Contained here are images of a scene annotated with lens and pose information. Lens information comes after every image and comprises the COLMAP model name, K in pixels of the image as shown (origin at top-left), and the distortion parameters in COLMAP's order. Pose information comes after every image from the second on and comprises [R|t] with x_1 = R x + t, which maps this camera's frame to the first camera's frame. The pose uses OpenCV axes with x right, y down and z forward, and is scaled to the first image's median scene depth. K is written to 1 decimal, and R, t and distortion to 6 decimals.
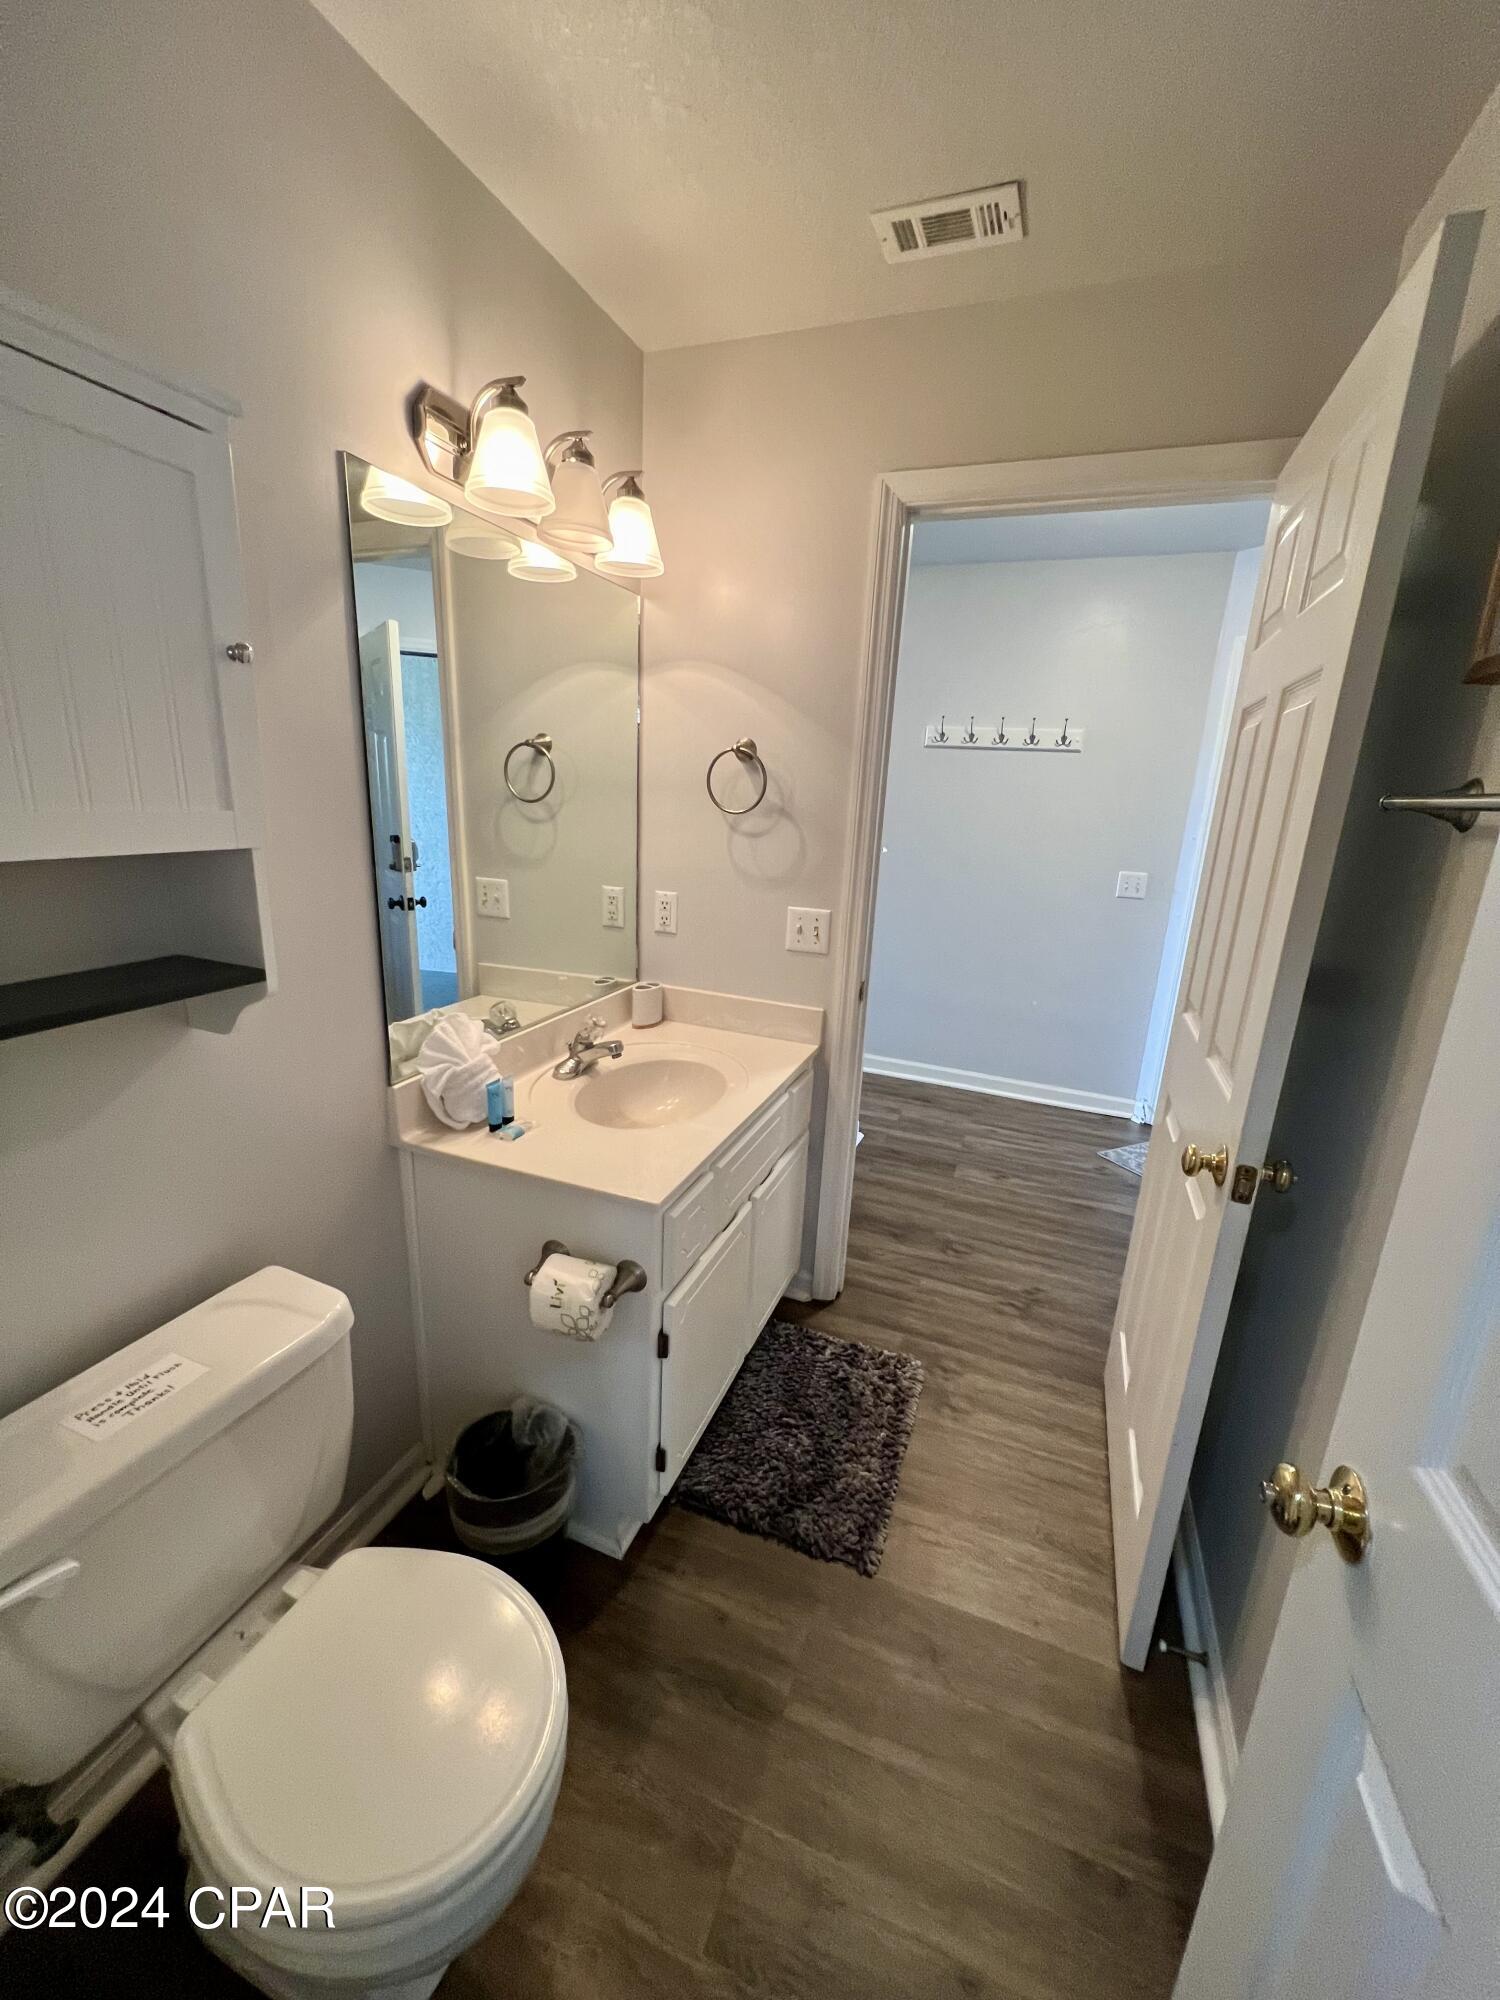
lens RADIAL K [[794.2, 0, 744.9], [0, 794.2, 999.5], [0, 0, 1]] dist [-0.006000, 0.000904]
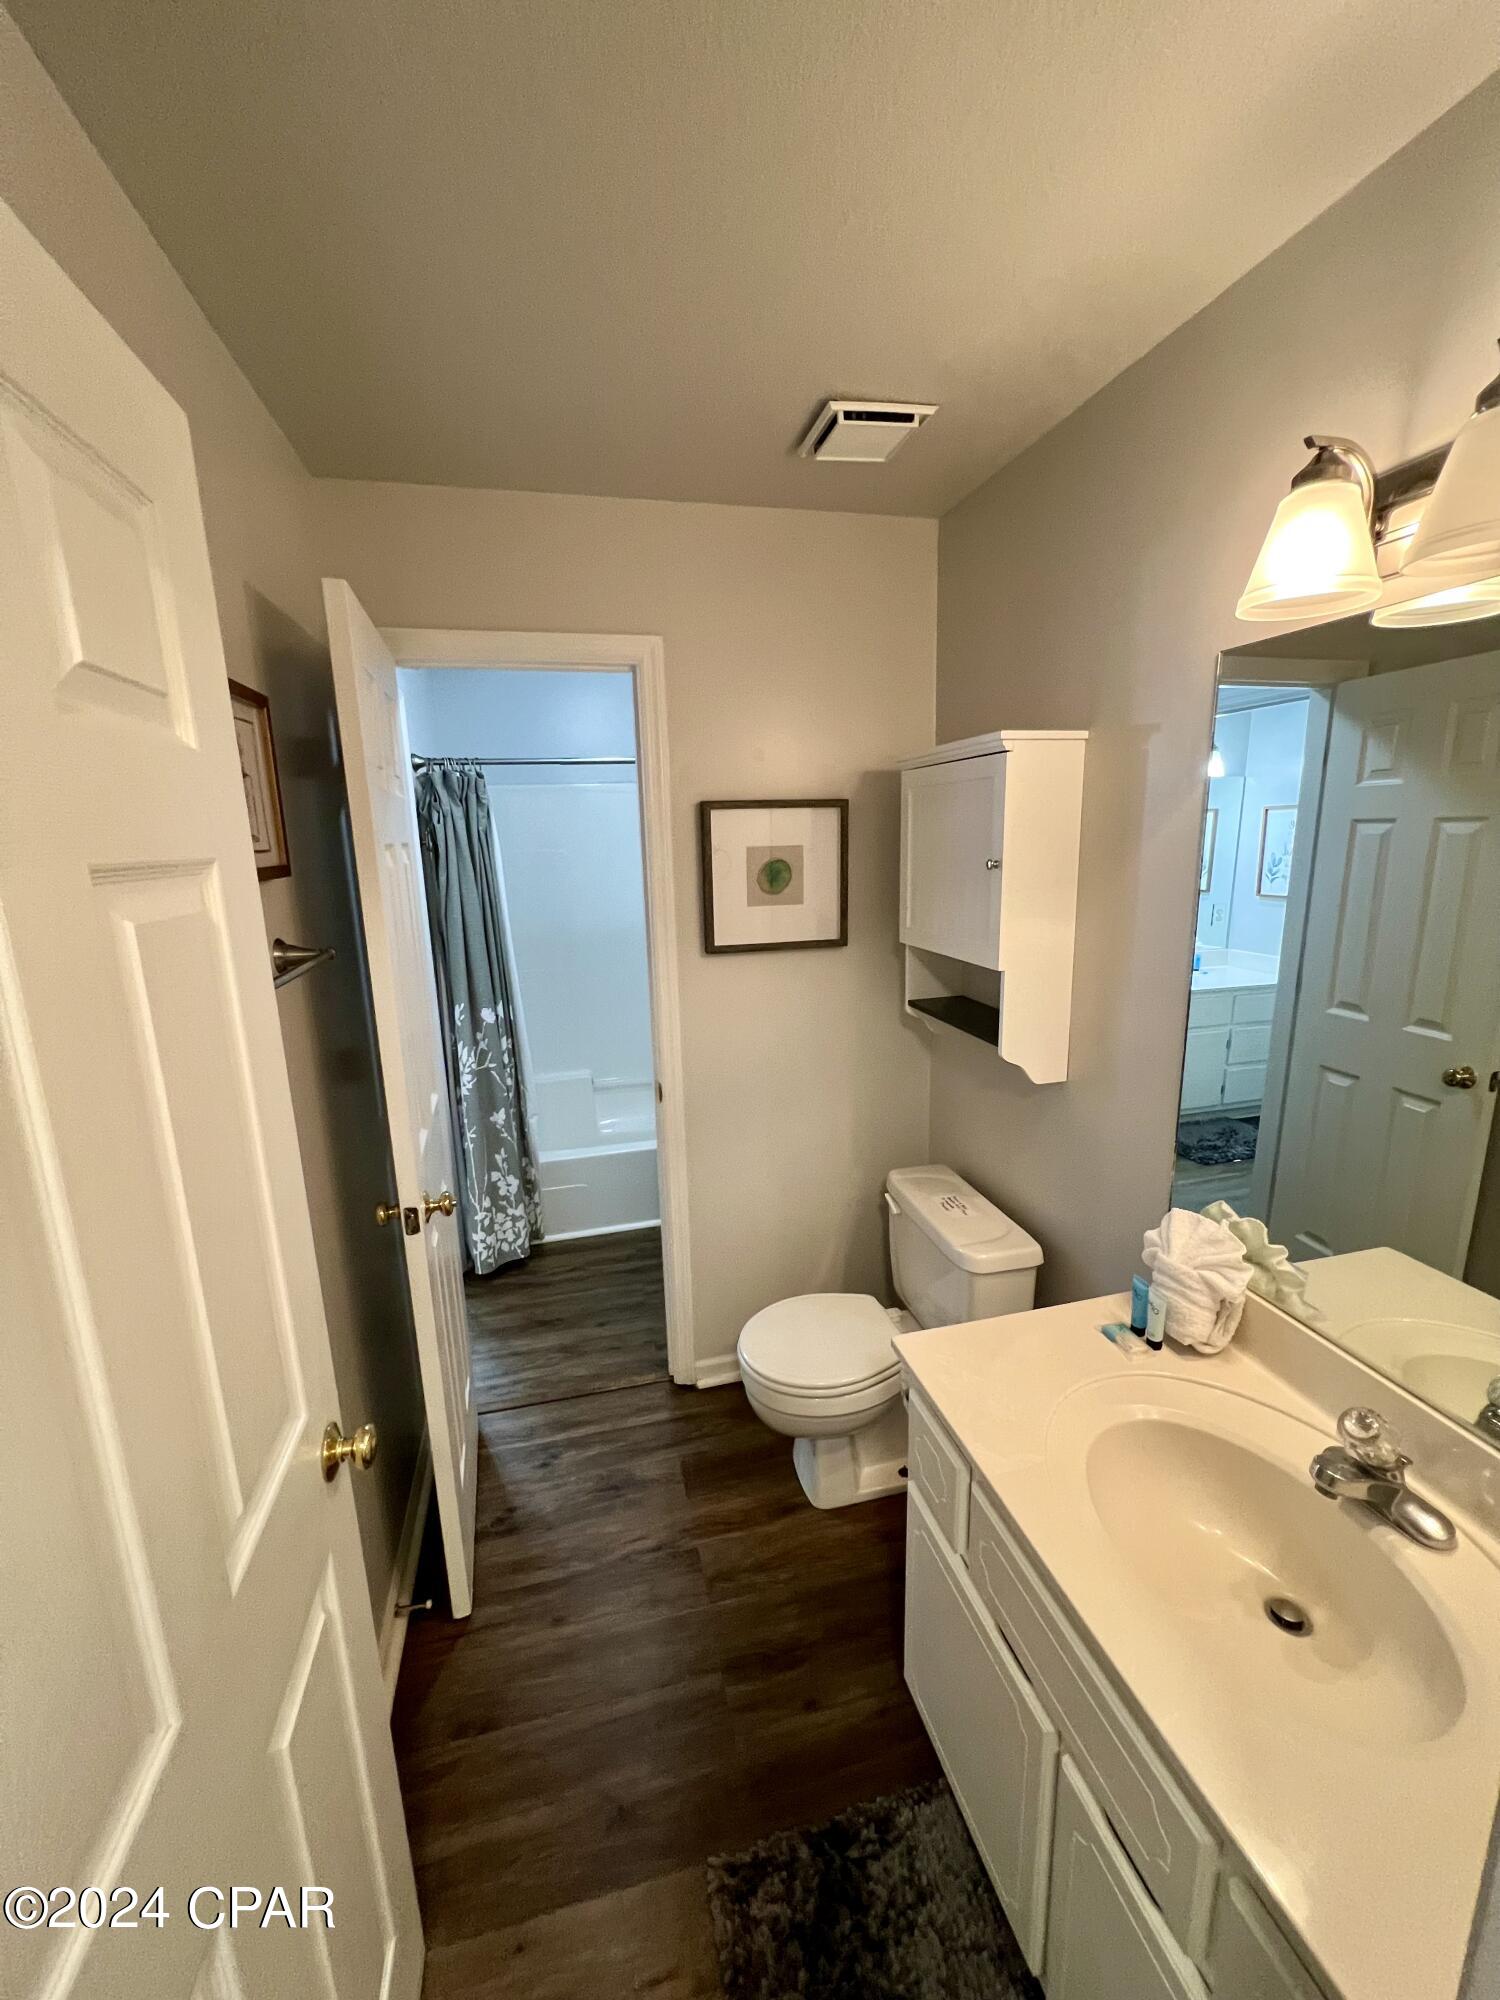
lens RADIAL K [[794.2, 0, 750.8], [0, 794.2, 998.0], [0, 0, 1]] dist [-0.006000, 0.000904]
pose [[-0.822156, 0.084917, -0.562893, 0.620796], [-0.168077, 0.908519, 0.382549, -0.543342], [0.543884, 0.409124, -0.732672, 1.498920]]
